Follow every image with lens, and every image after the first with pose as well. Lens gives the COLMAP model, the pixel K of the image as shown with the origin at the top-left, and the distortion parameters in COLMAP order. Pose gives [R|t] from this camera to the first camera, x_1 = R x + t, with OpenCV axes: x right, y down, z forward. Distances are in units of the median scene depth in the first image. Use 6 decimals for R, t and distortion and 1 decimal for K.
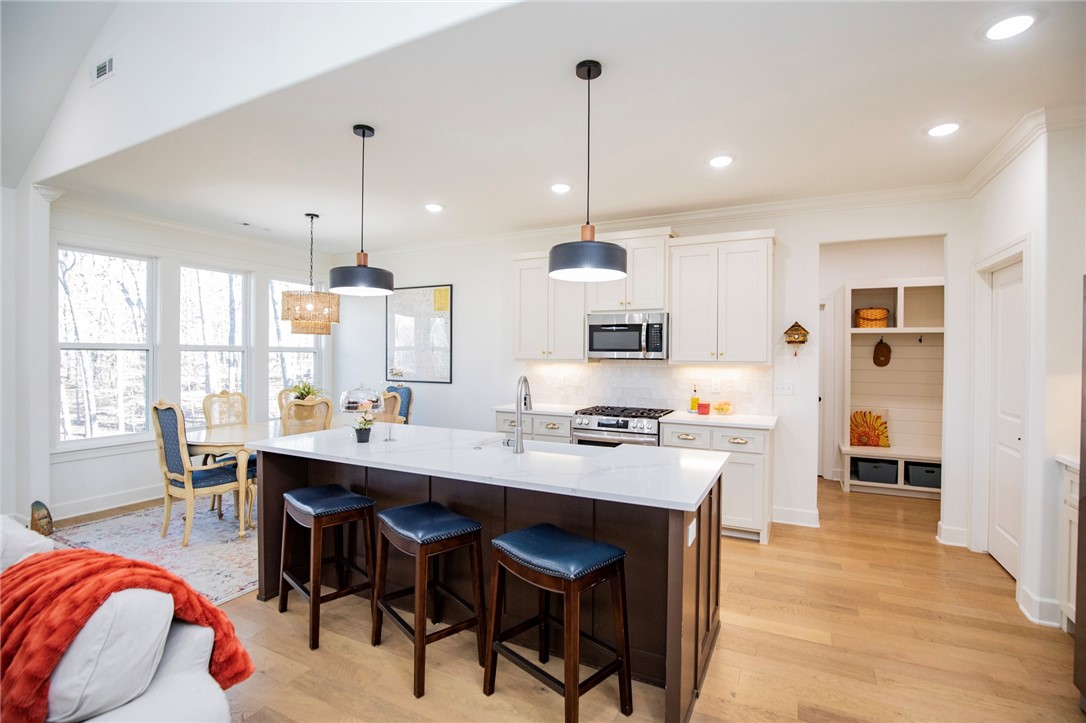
lens RADIAL K [[497.8, 0, 552.0], [0, 497.8, 356.2], [0, 0, 1]] dist [-0.003919, -0.000039]
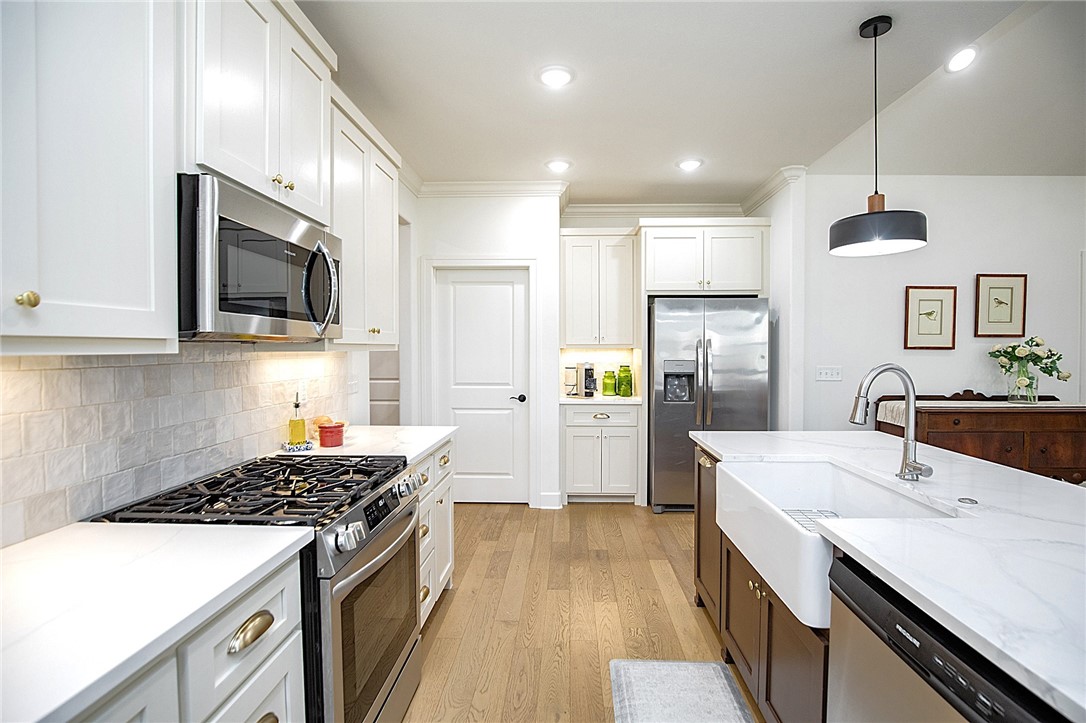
lens RADIAL K [[497.8, 0, 552.0], [0, 497.8, 356.2], [0, 0, 1]] dist [-0.003919, -0.000039]
pose [[-0.422367, -0.028847, 0.905966, -0.267819], [-0.006914, 0.999567, 0.028605, 0.005657], [-0.906399, 0.005818, -0.422383, 1.021794]]
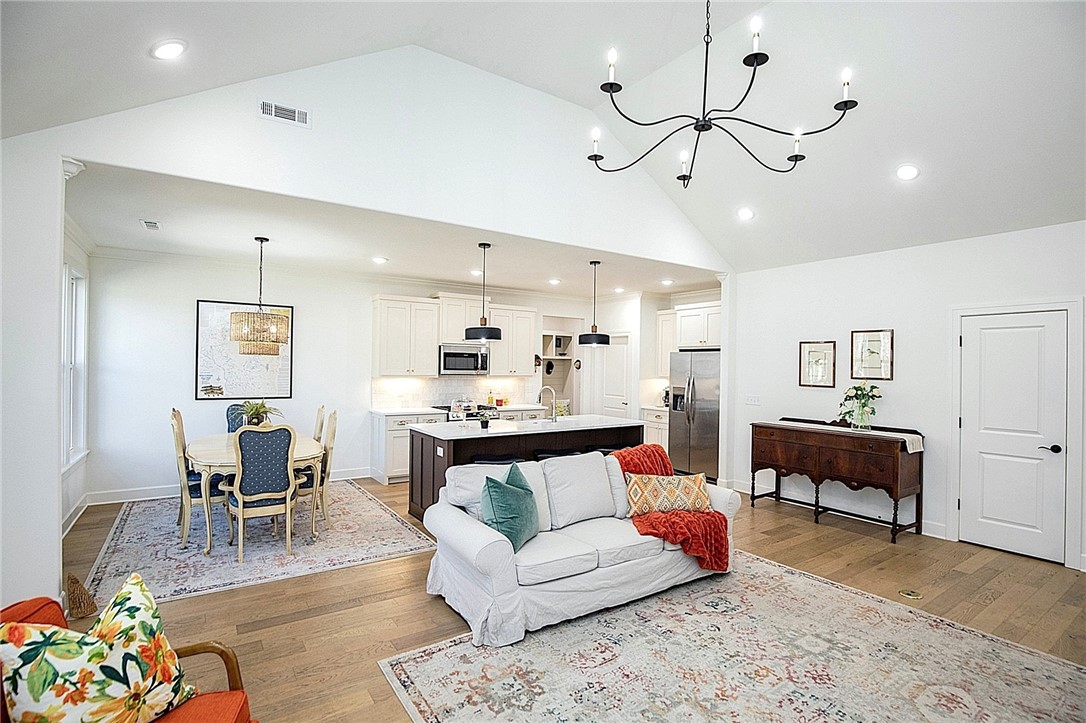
lens RADIAL K [[497.8, 0, 552.0], [0, 497.8, 356.2], [0, 0, 1]] dist [-0.003919, -0.000039]
pose [[0.481224, 0.016973, 0.876433, -1.172419], [-0.012581, 0.999843, -0.012455, -0.039984], [-0.876507, -0.005033, 0.481362, -0.024457]]
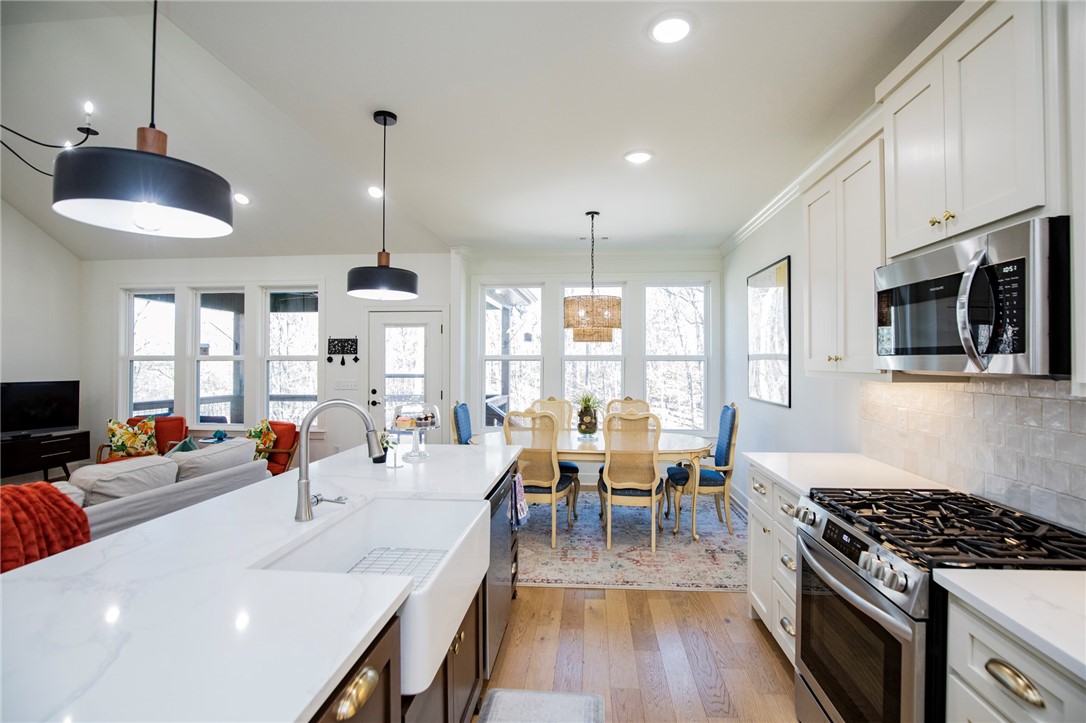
lens RADIAL K [[504.7, 0, 555.8], [0, 504.7, 360.8], [0, 0, 1]] dist [-0.024855, 0.001548]
pose [[0.383135, -0.009895, -0.923639, 0.382035], [0.002113, 0.999949, -0.009836, -0.001533], [0.923690, 0.001817, 0.383137, 0.620764]]
